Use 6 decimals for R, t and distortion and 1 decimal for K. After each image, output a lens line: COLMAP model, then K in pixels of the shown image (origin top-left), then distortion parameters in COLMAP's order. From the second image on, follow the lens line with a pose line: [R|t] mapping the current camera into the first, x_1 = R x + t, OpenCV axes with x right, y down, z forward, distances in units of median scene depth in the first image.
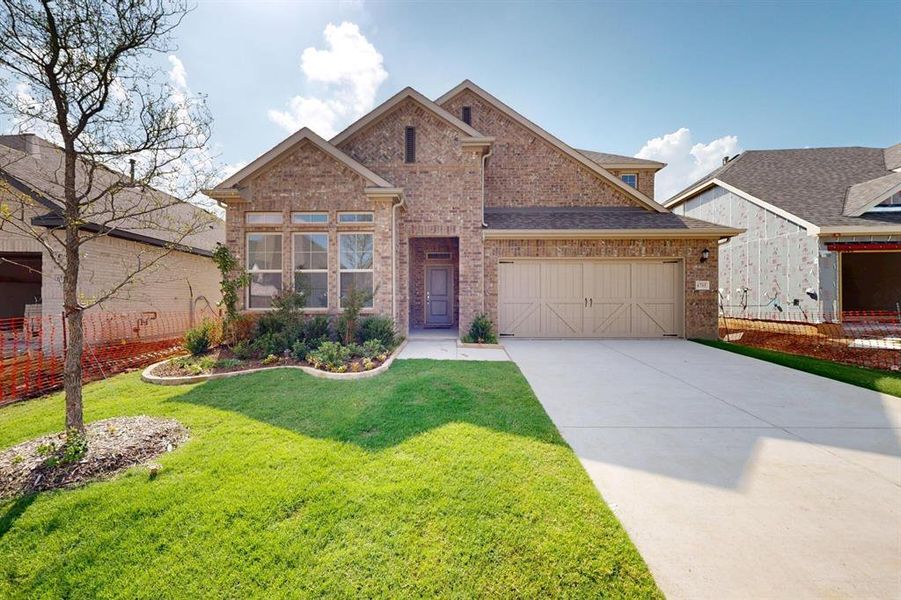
lens RADIAL K [[342.4, 0, 435.5], [0, 342.4, 301.5], [0, 0, 1]] dist [0.000388, 0.000107]
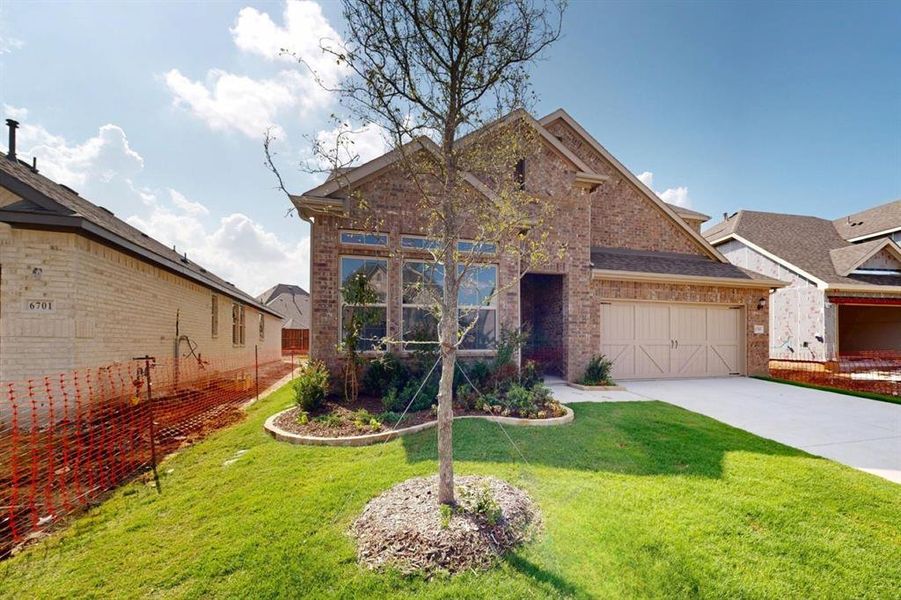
lens RADIAL K [[421.9, 0, 450.5], [0, 421.9, 342.5], [0, 0, 1]] dist [0.001639, 0.000074]
pose [[0.947034, 0.003406, 0.321114, -0.625152], [-0.002341, 0.999990, -0.003702, 0.003987], [-0.321124, 0.002754, 0.947033, -0.004294]]
